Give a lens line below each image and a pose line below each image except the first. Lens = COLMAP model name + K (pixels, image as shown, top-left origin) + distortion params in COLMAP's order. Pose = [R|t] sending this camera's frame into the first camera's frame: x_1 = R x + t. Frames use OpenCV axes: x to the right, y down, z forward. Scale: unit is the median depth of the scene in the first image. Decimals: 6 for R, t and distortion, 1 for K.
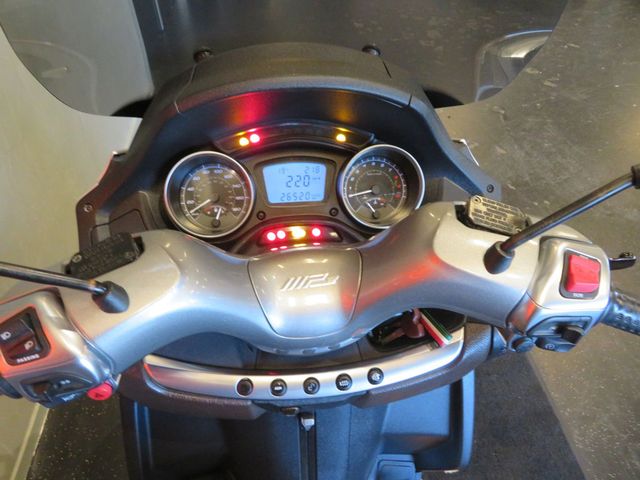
lens RADIAL K [[466.0, 0, 320.6], [0, 466.0, 241.1], [0, 0, 1]] dist [-0.001953, 0.011073]
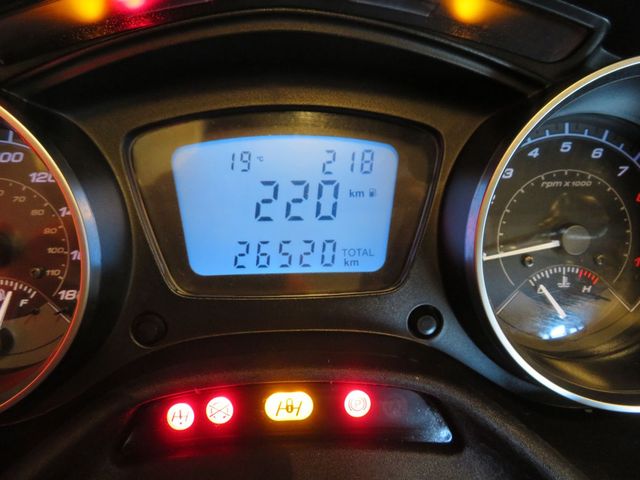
lens RADIAL K [[466.0, 0, 319.1], [0, 466.0, 239.4], [0, 0, 1]] dist [-0.001953, 0.011073]
pose [[0.998124, 0.036065, -0.049481, -0.020233], [-0.036411, 0.999318, -0.006110, -0.103834], [0.049227, 0.007900, 0.998756, 0.717234]]
